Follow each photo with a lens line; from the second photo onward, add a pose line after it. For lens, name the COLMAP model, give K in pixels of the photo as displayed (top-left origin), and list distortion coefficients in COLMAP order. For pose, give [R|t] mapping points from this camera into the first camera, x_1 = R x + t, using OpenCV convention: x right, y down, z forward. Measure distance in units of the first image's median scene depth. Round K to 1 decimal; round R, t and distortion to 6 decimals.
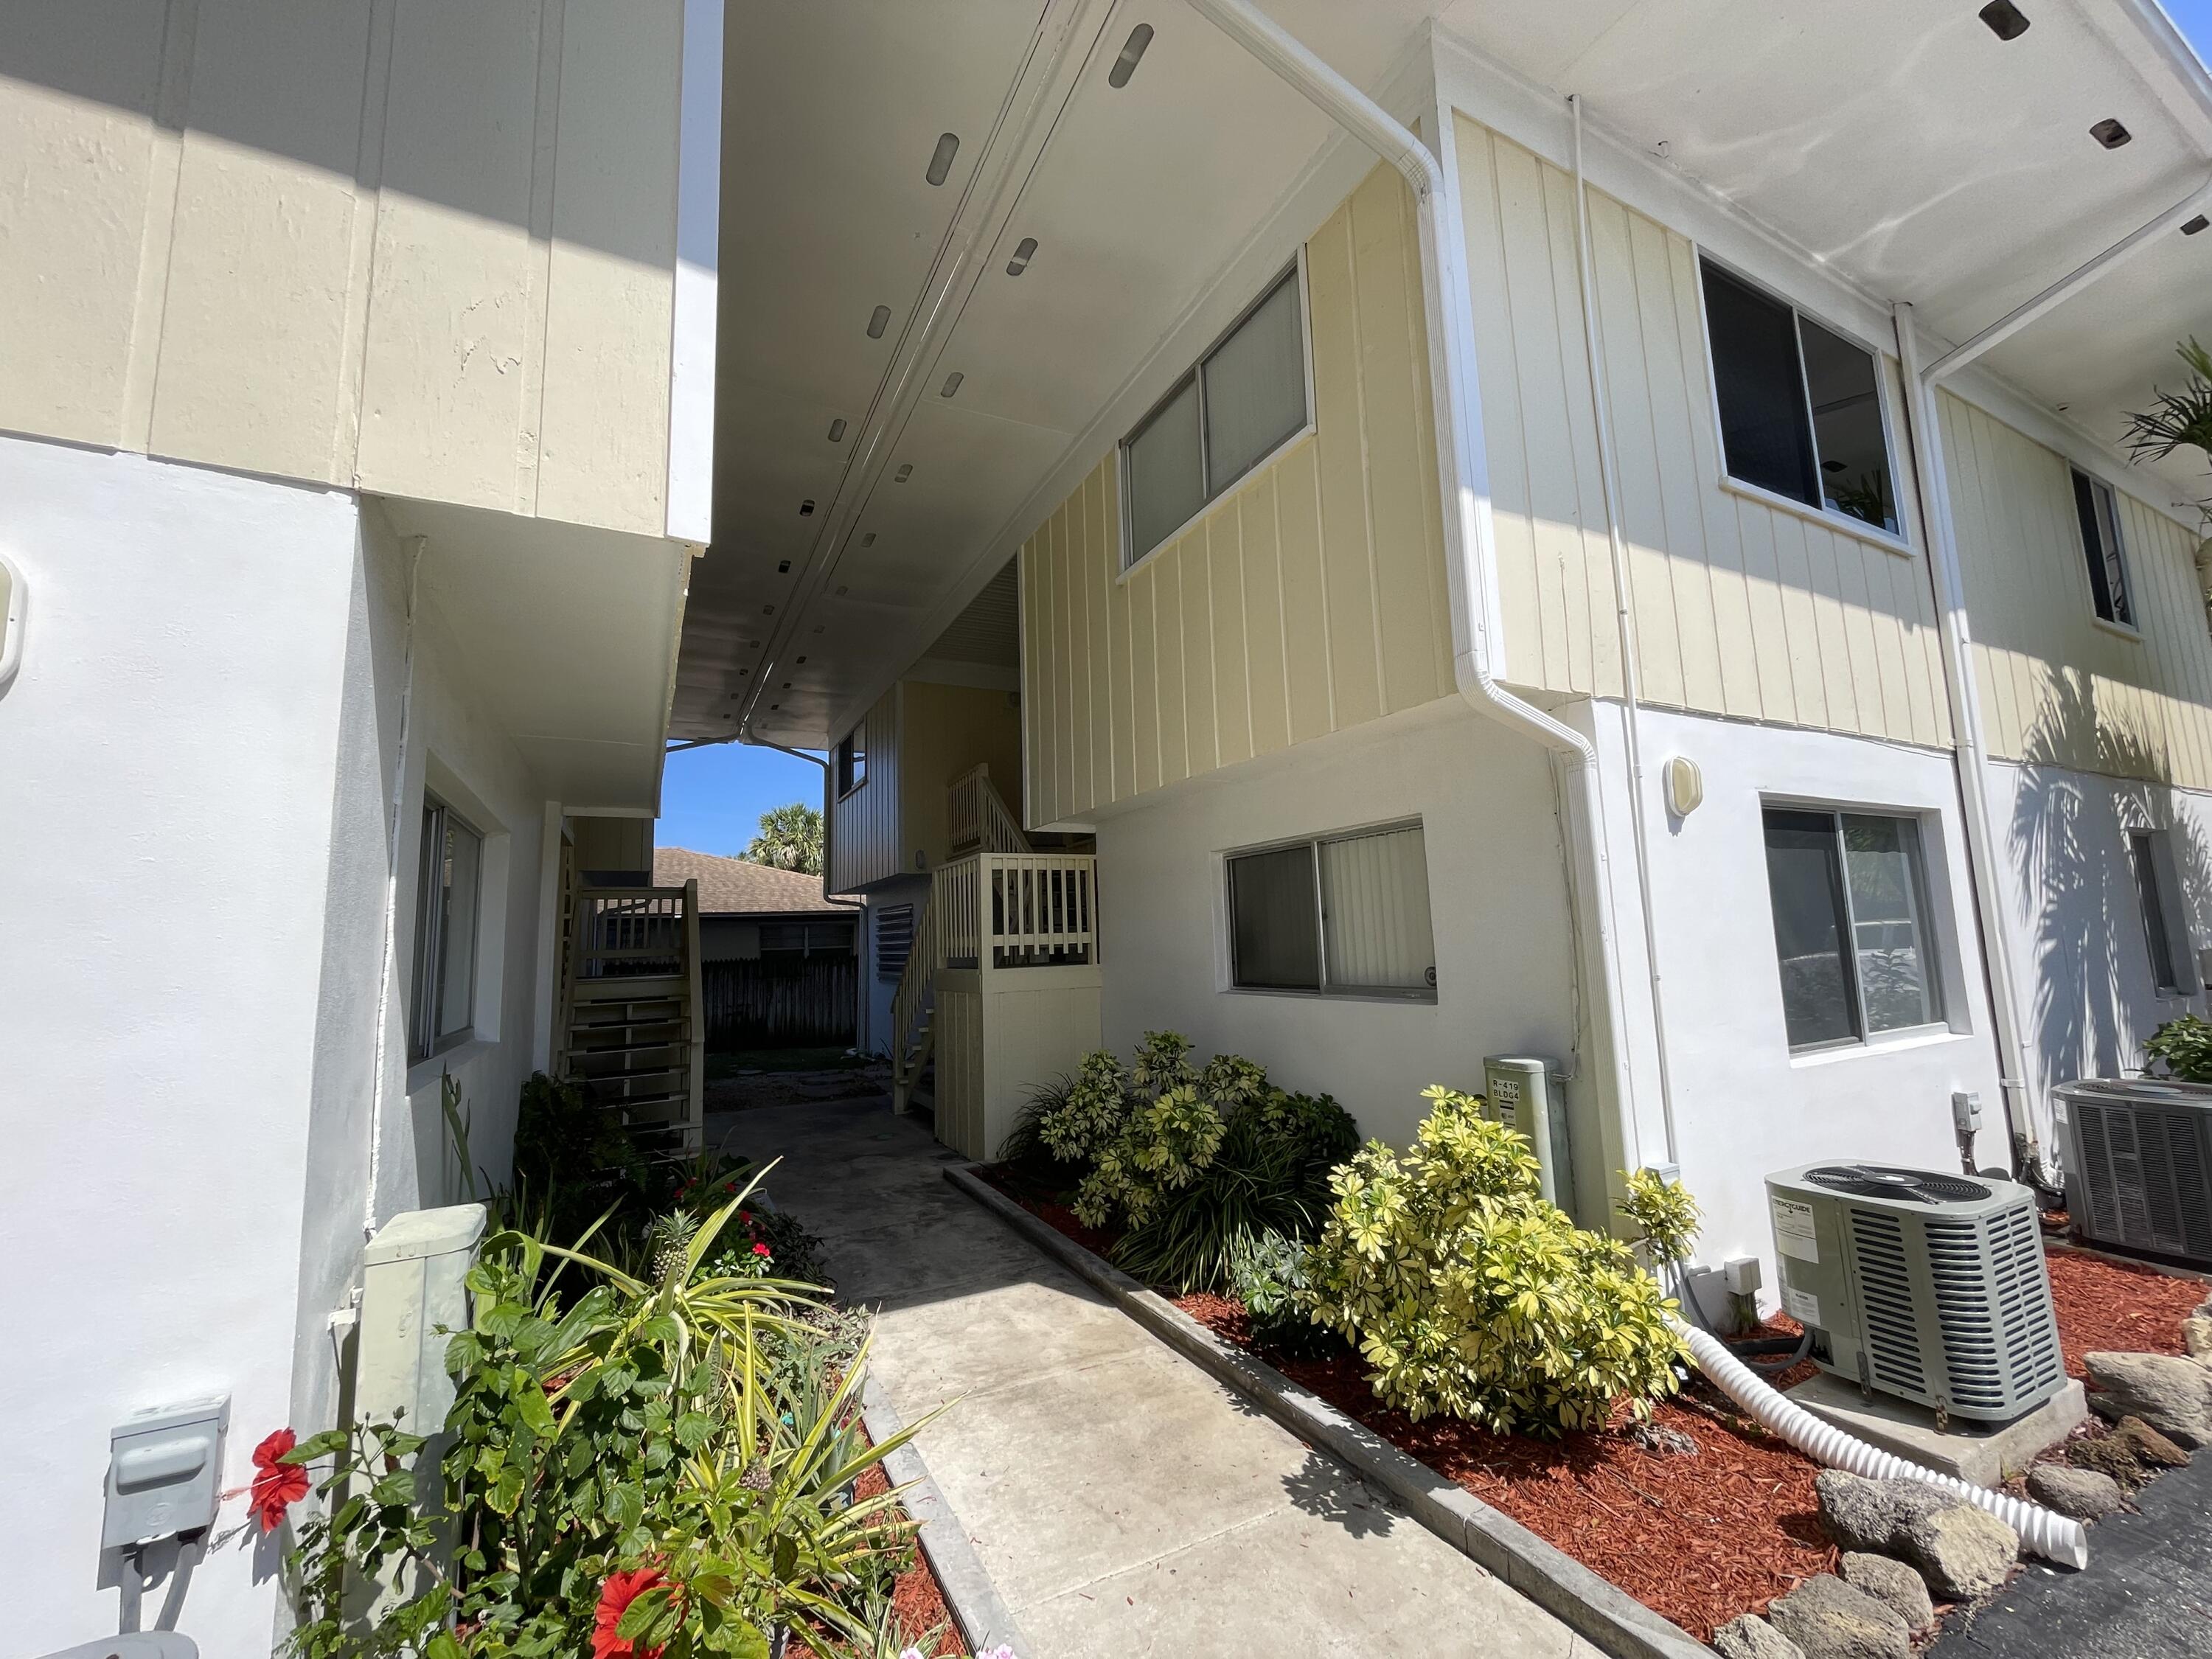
lens RADIAL K [[889.5, 0, 1106.0], [0, 889.5, 829.5], [0, 0, 1]] dist [-0.002392, -0.001503]
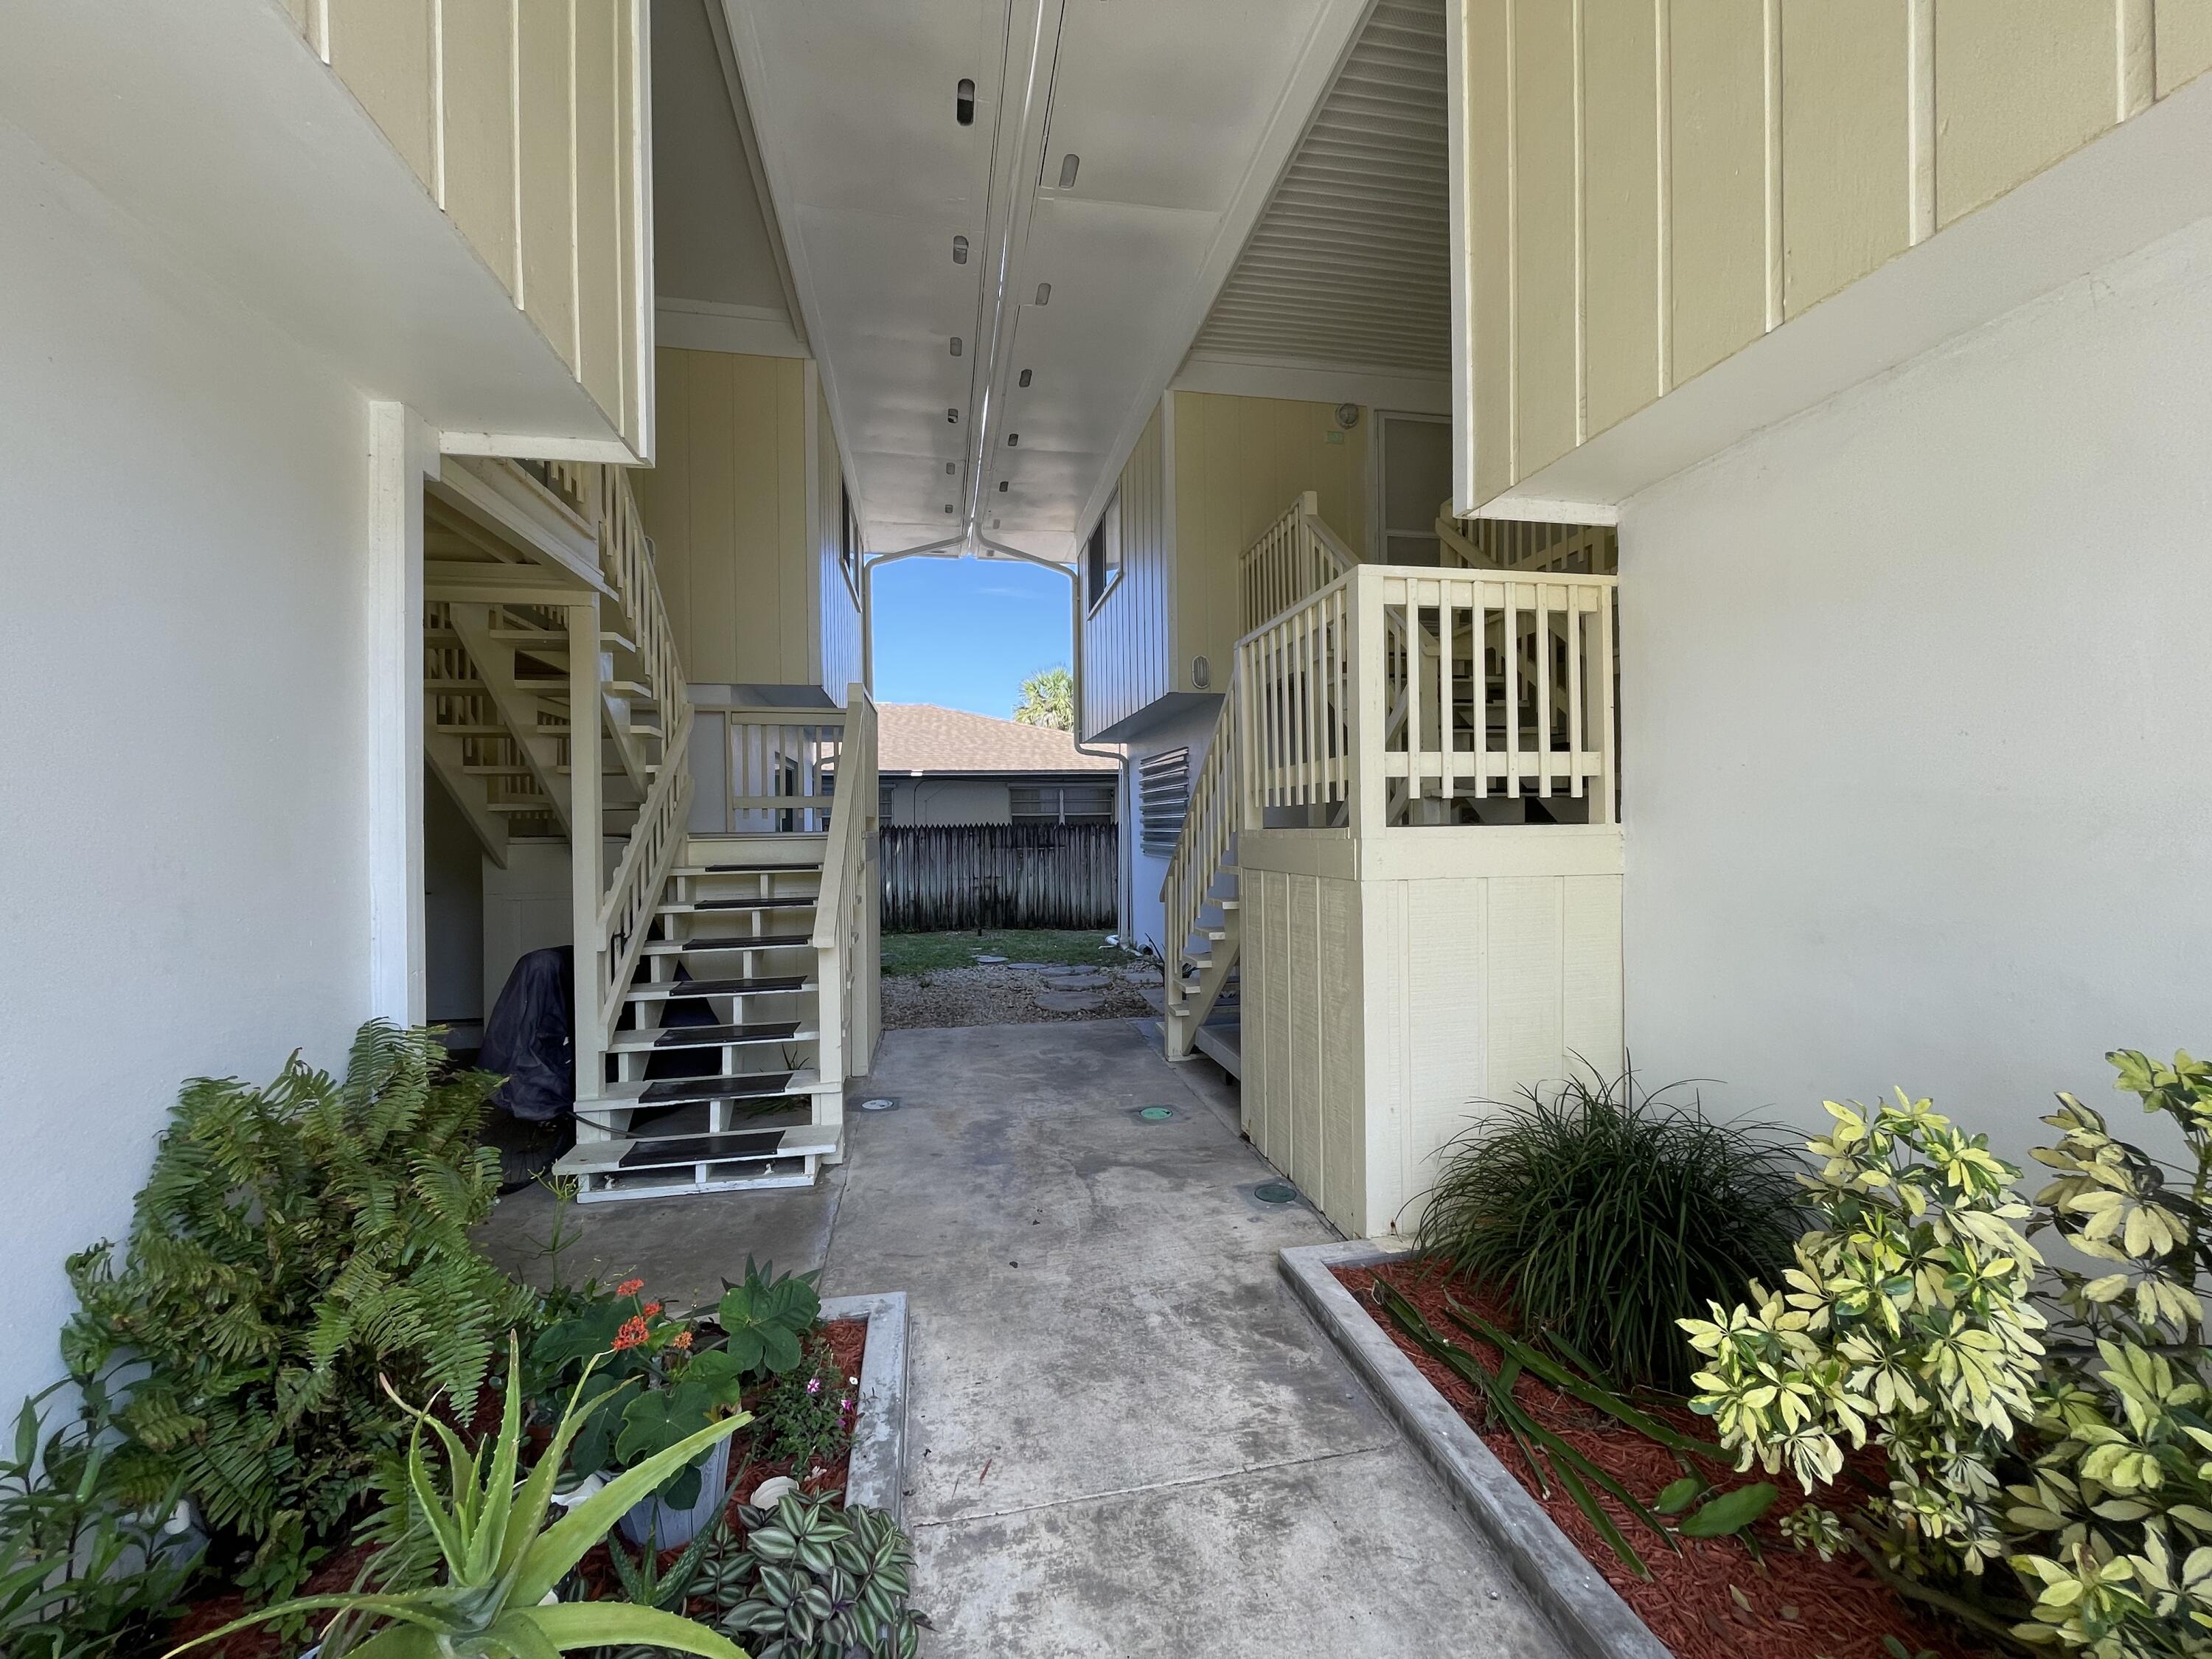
lens RADIAL K [[889.5, 0, 1106.0], [0, 889.5, 829.5], [0, 0, 1]] dist [-0.002392, -0.001503]
pose [[0.957323, 0.020850, -0.288268, -0.089446], [0.018145, 0.991091, 0.131945, 0.065033], [0.288451, -0.131544, 0.948416, 0.360399]]
